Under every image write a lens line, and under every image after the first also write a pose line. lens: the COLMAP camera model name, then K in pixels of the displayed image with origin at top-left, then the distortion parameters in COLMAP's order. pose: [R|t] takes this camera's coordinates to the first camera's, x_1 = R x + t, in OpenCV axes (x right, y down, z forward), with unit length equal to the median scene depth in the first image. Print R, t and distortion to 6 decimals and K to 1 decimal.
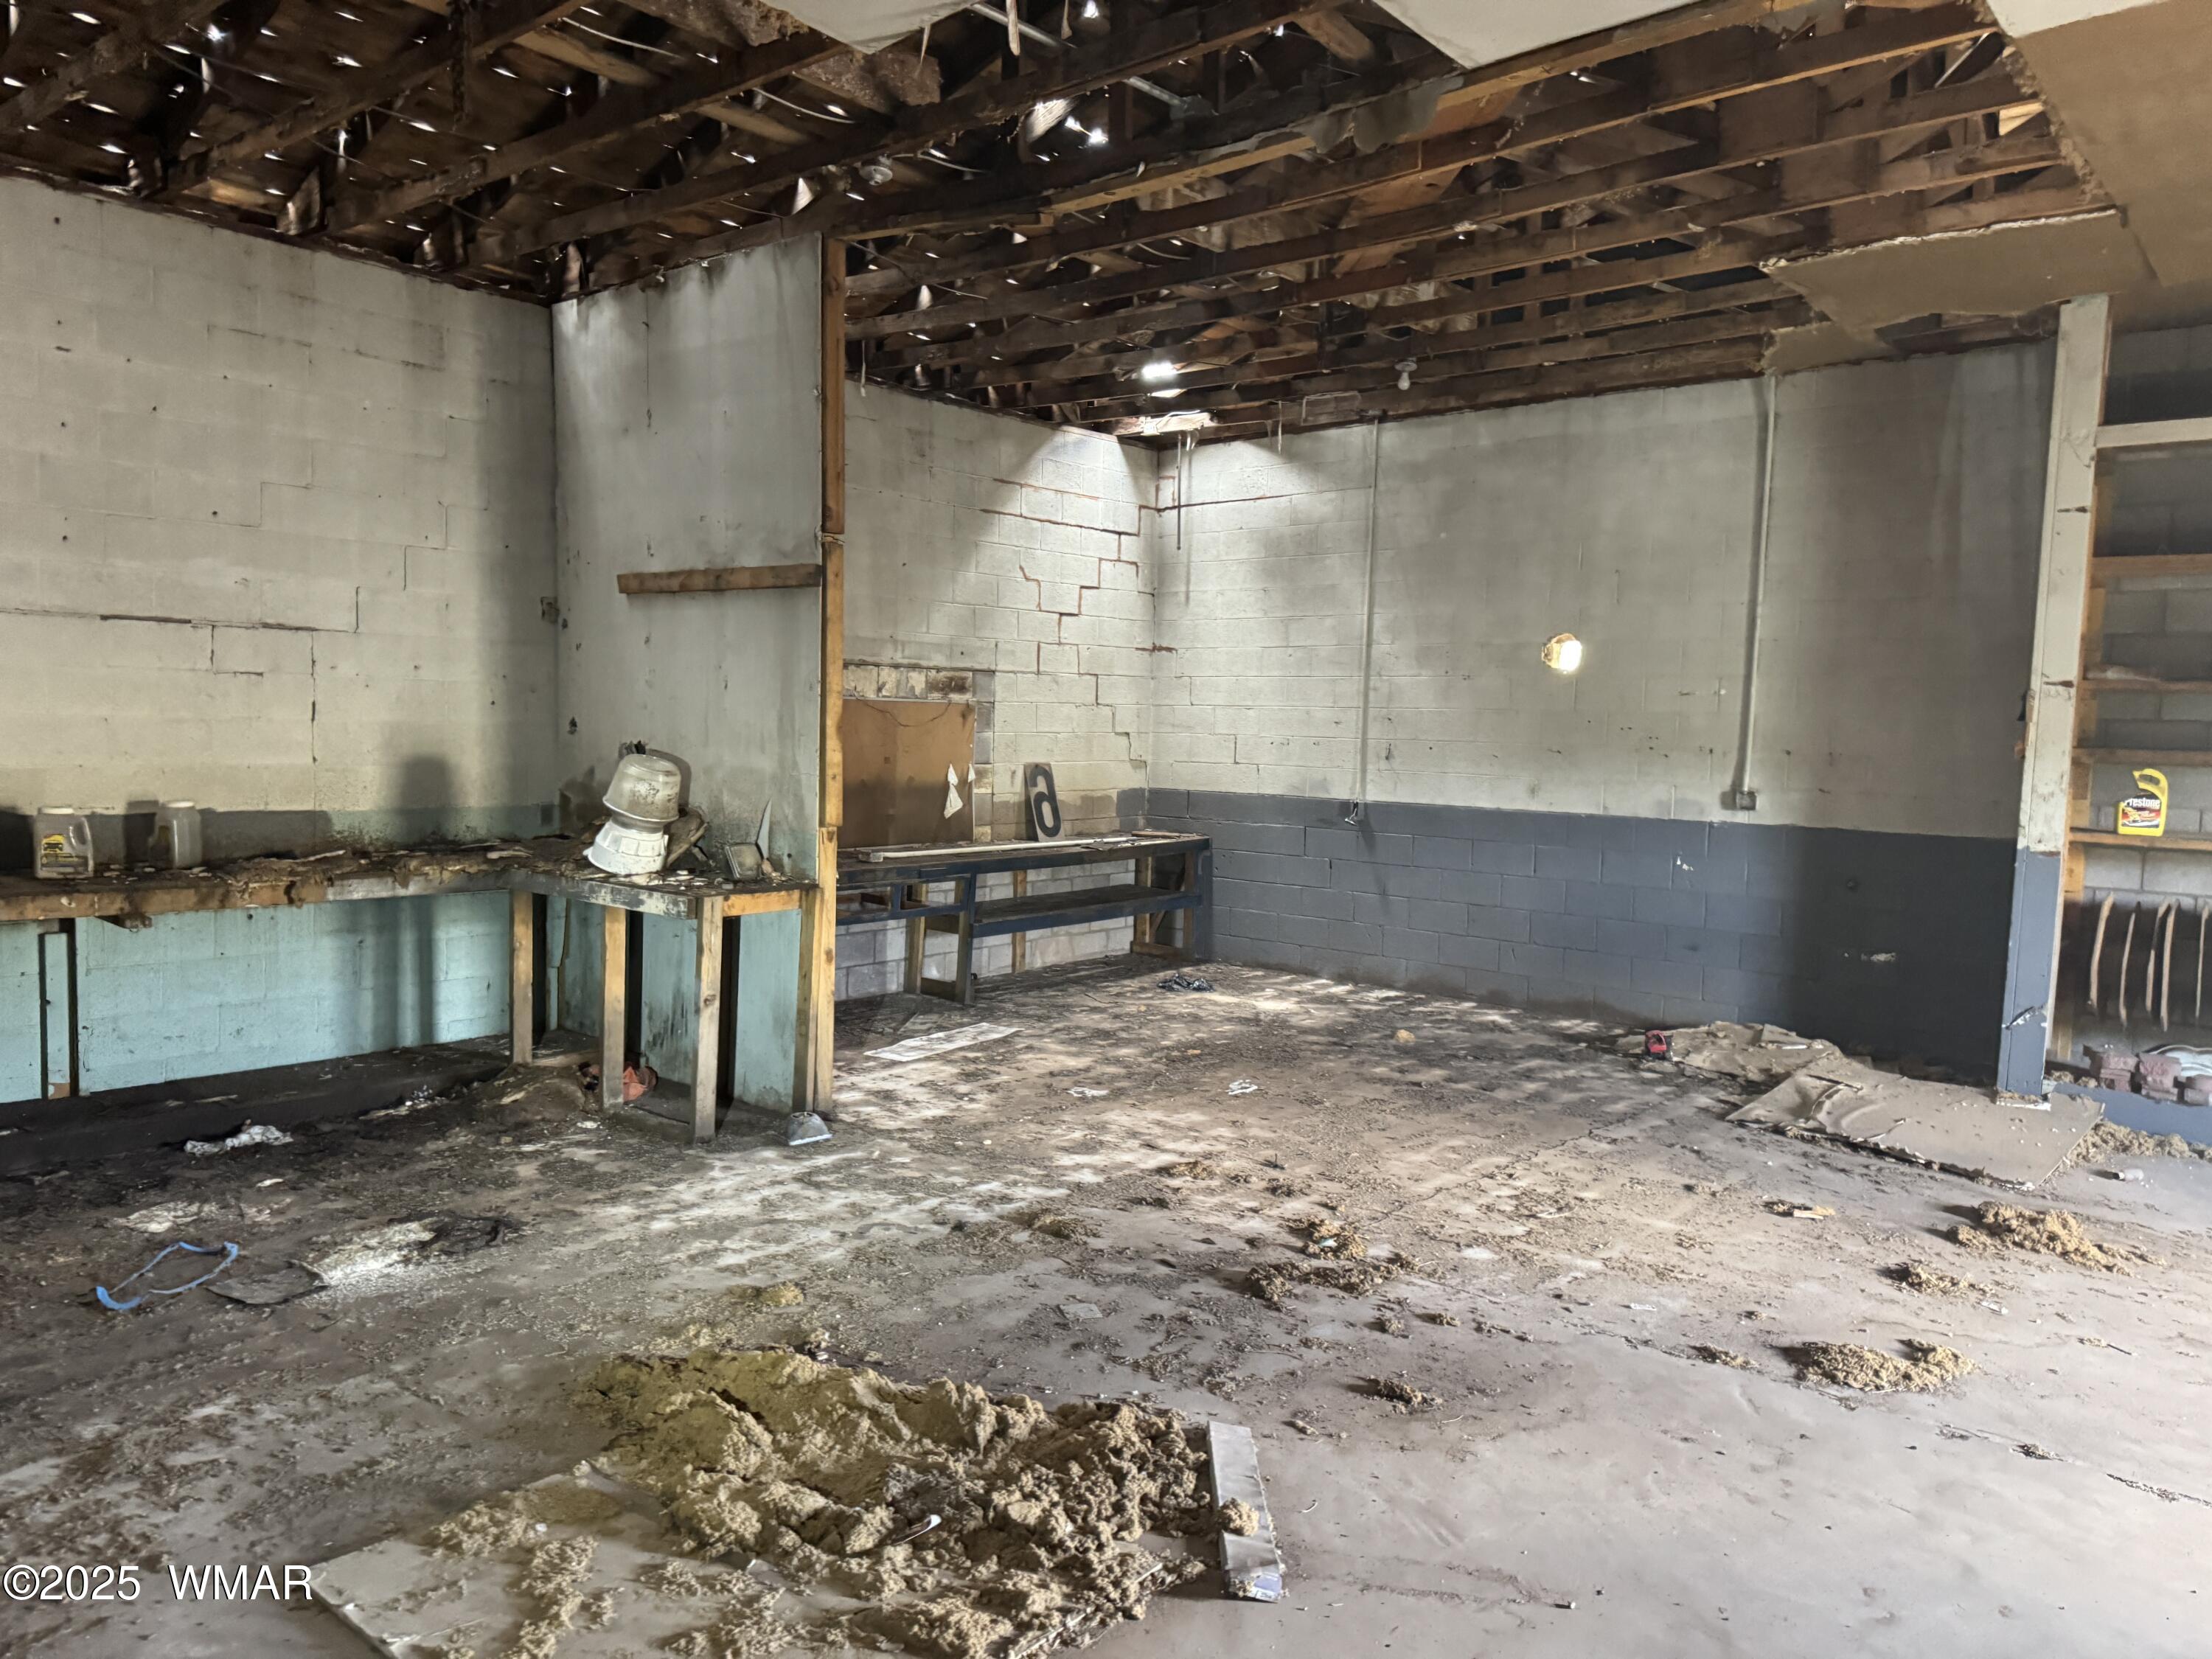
lens RADIAL K [[1559.7, 0, 1080.2], [0, 1559.7, 835.7], [0, 0, 1]] dist [0.084371, -0.135055]
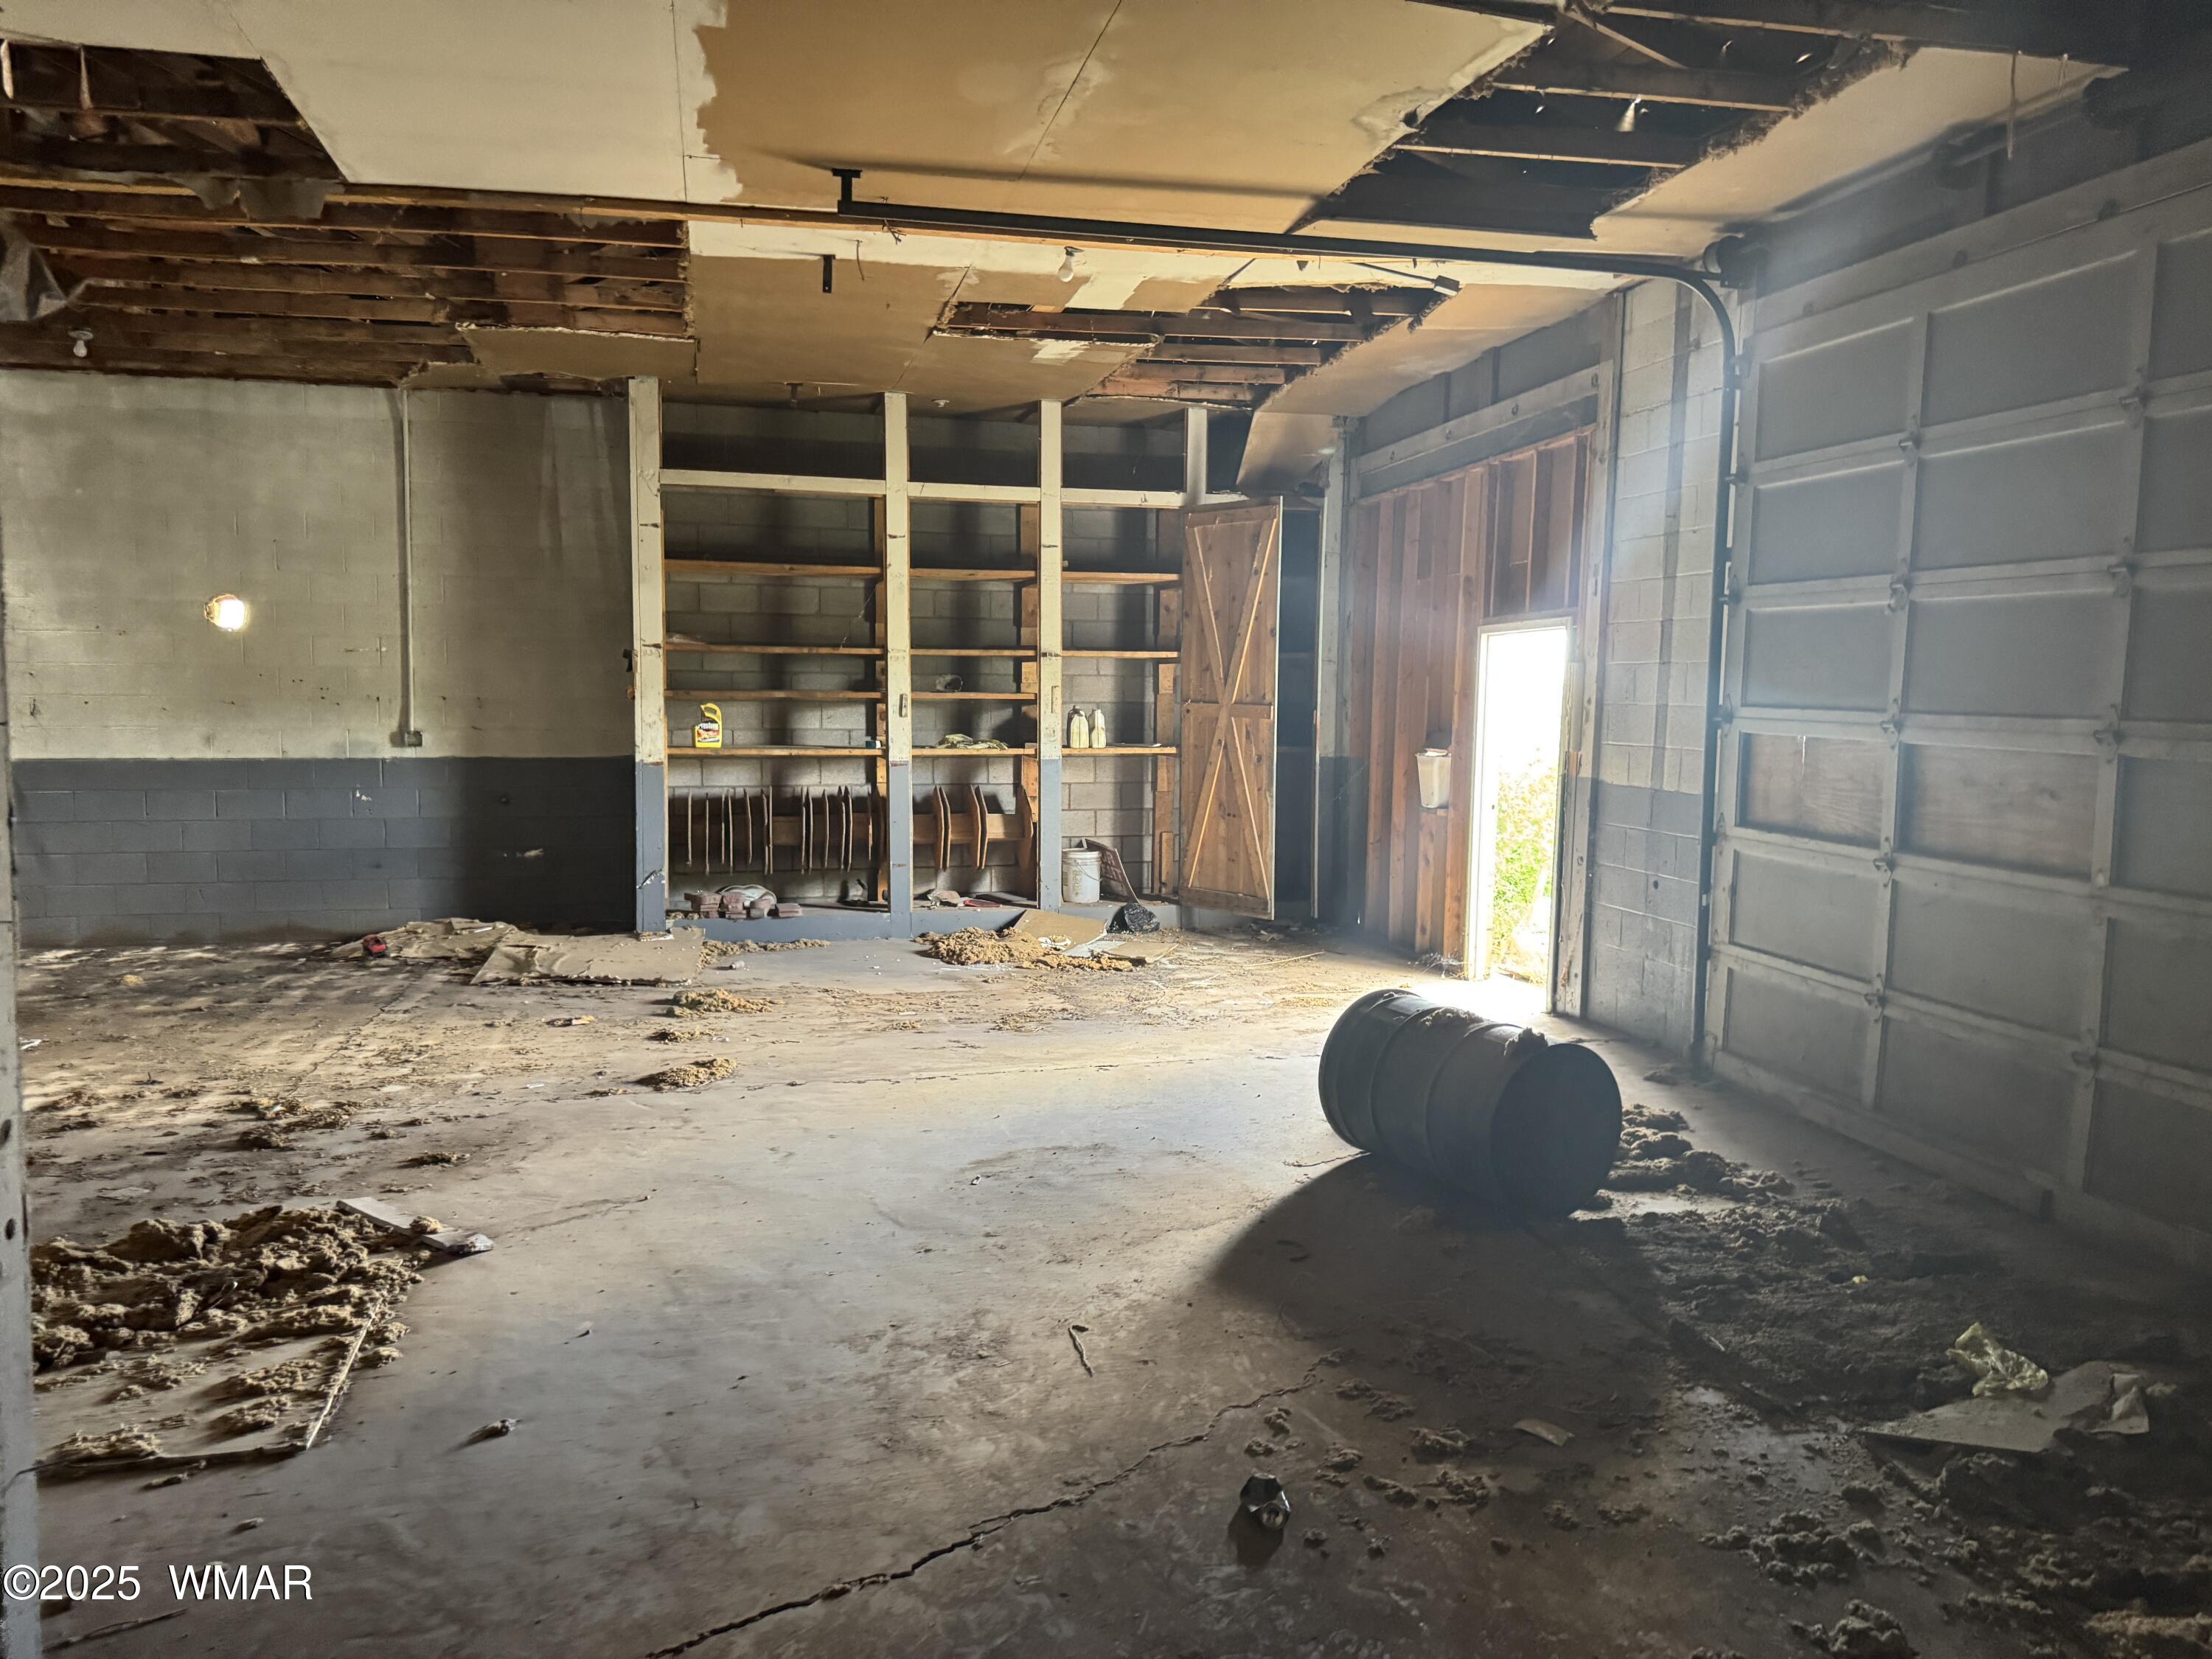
lens RADIAL K [[1559.7, 0, 1080.2], [0, 1559.7, 835.7], [0, 0, 1]] dist [0.084371, -0.135055]
pose [[0.594447, -0.096545, 0.798318, -0.312112], [0.069395, 0.995222, 0.068685, 0.005242], [-0.801135, 0.014570, 0.598307, -0.171949]]
